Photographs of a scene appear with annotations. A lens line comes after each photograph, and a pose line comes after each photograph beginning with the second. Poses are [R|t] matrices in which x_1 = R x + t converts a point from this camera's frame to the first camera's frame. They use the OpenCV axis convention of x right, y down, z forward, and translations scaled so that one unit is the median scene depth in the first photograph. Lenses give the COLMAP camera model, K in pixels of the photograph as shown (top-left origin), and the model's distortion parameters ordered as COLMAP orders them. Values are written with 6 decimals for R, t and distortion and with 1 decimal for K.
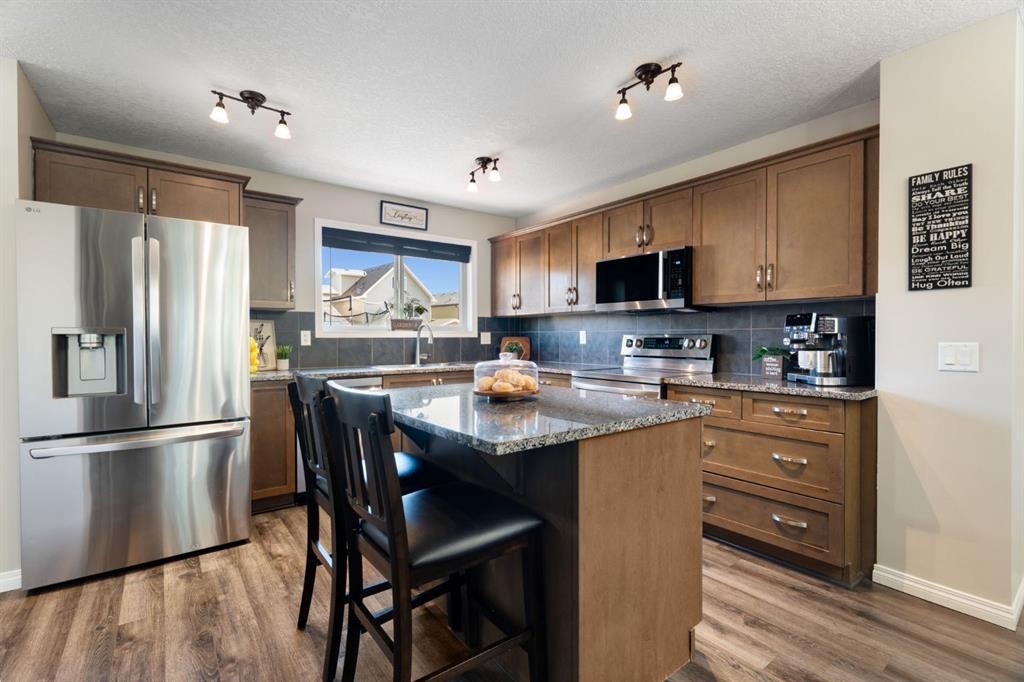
lens RADIAL K [[462.7, 0, 503.4], [0, 462.7, 340.0], [0, 0, 1]] dist [-0.001812, 0.001841]
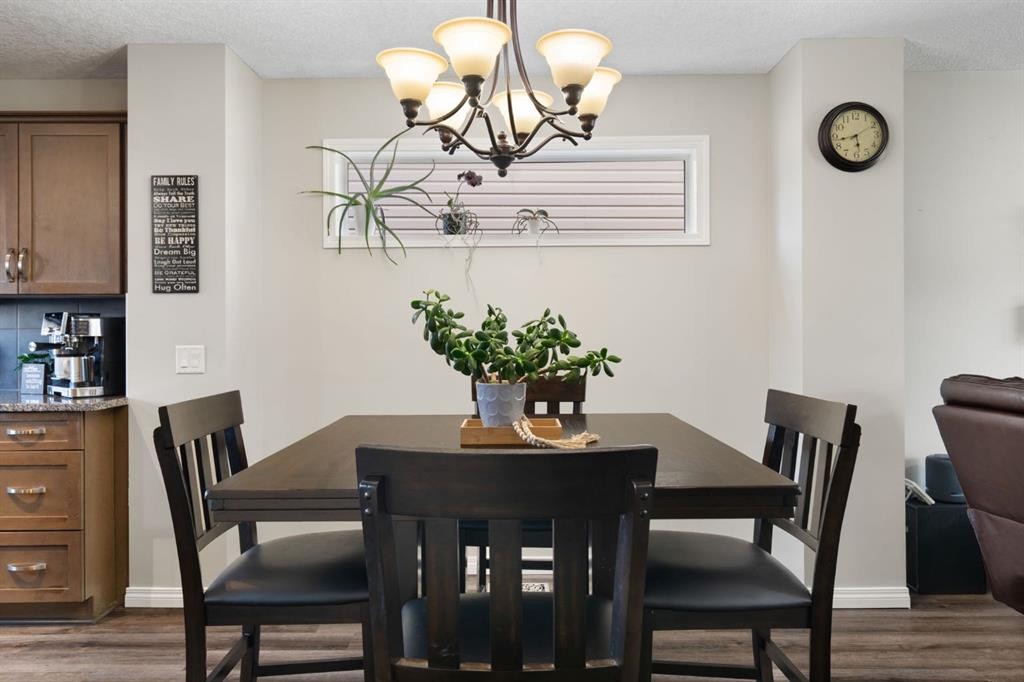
lens RADIAL K [[701.6, 0, 511.5], [0, 701.6, 329.2], [0, 0, 1]] dist [0.010781, -0.001316]
pose [[0.603688, 0.000333, 0.797221, 0.134628], [0.009243, 0.999930, -0.007417, -0.010470], [-0.797167, 0.011846, 0.603642, -0.419659]]
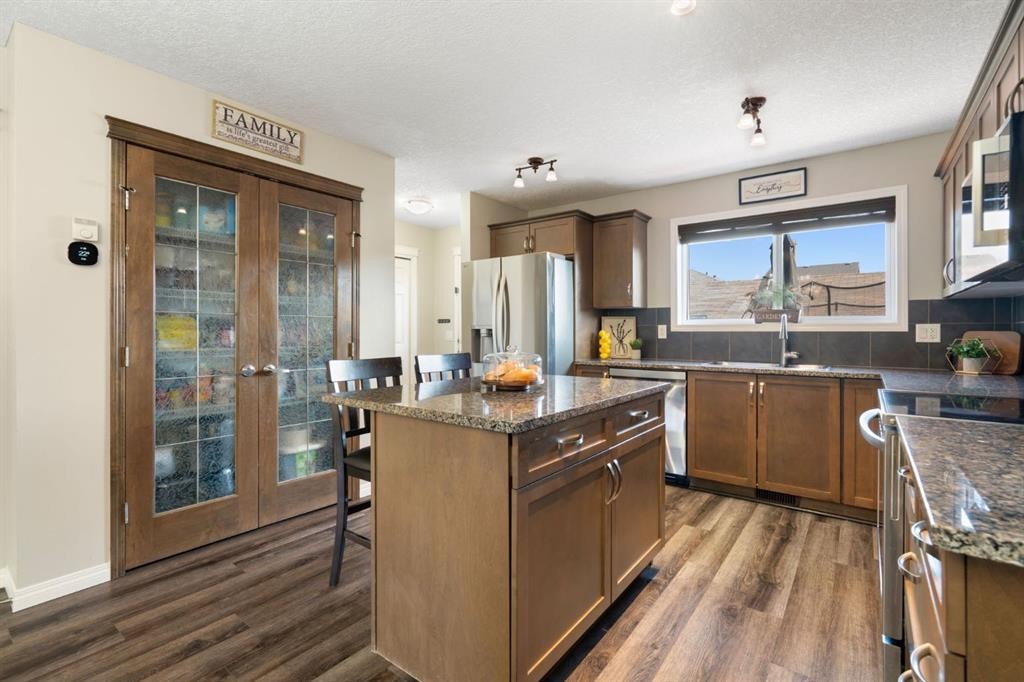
lens RADIAL K [[462.7, 0, 514.6], [0, 462.7, 331.4], [0, 0, 1]] dist [-0.001812, 0.001841]
pose [[0.282108, 0.003195, -0.959377, 0.828974], [-0.007213, 0.999973, 0.001209, -0.004974], [0.959355, 0.006579, 0.282124, 0.562908]]
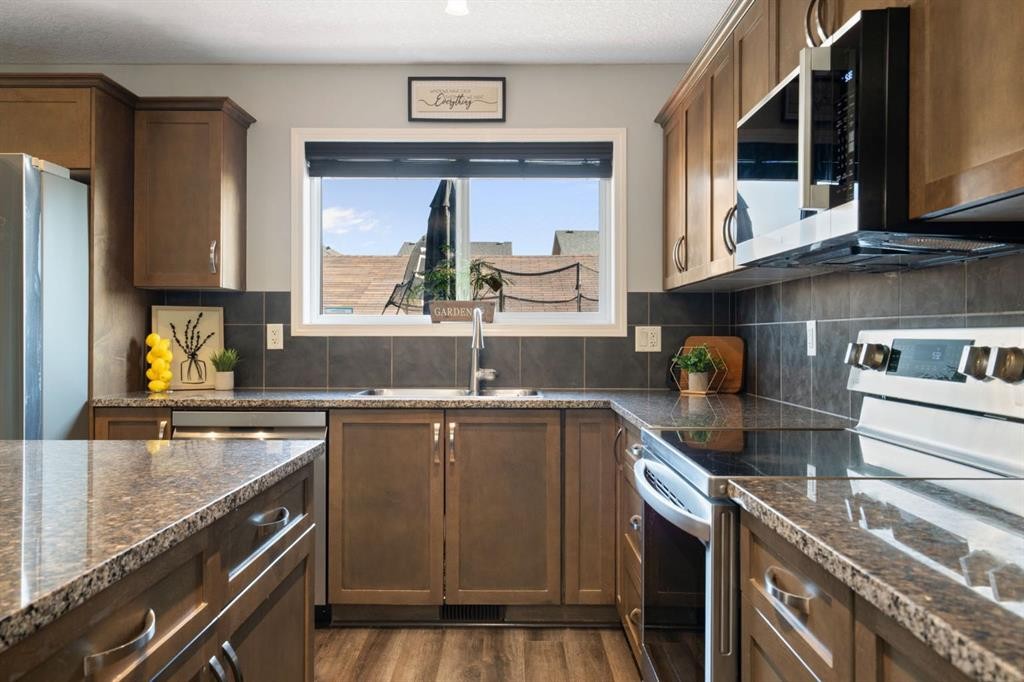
lens RADIAL K [[773.7, 0, 504.6], [0, 773.7, 331.5], [0, 0, 1]] dist [0.006629, -0.004334]
pose [[0.797692, 0.001231, -0.603063, 0.622586], [-0.008392, 0.999924, -0.009059, -0.005777], [0.603006, 0.012287, 0.797642, 0.623812]]
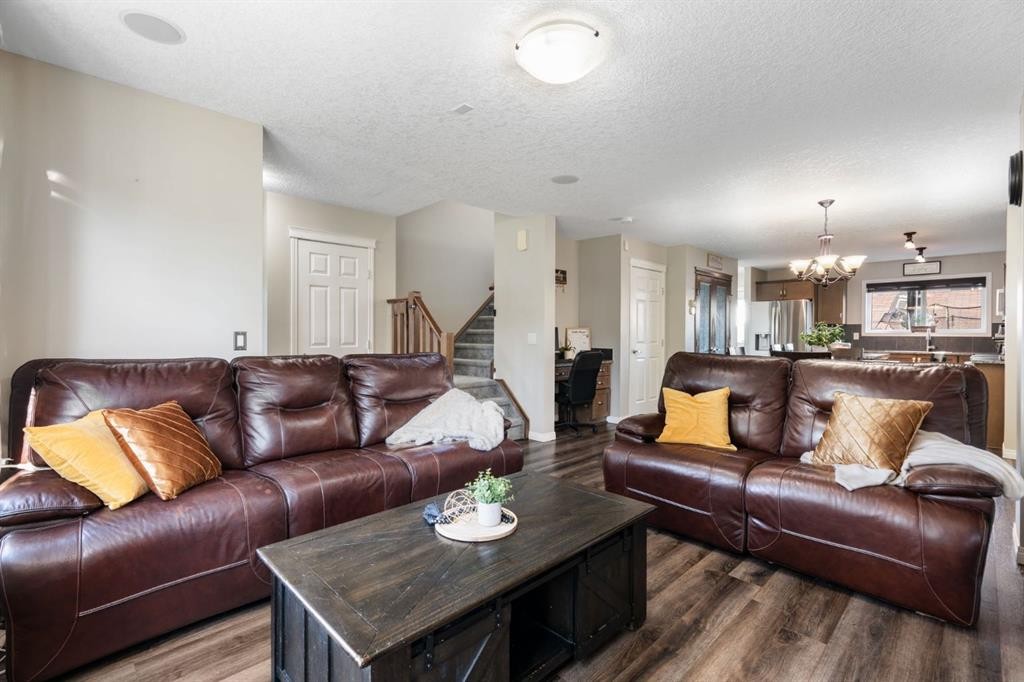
lens RADIAL K [[462.7, 0, 508.2], [0, 462.7, 338.7], [0, 0, 1]] dist [-0.001812, 0.001841]
pose [[0.132542, 0.011332, -0.991113, 2.429304], [-0.012180, 0.999878, 0.009804, 0.010429], [0.991103, 0.010773, 0.132664, -1.478397]]
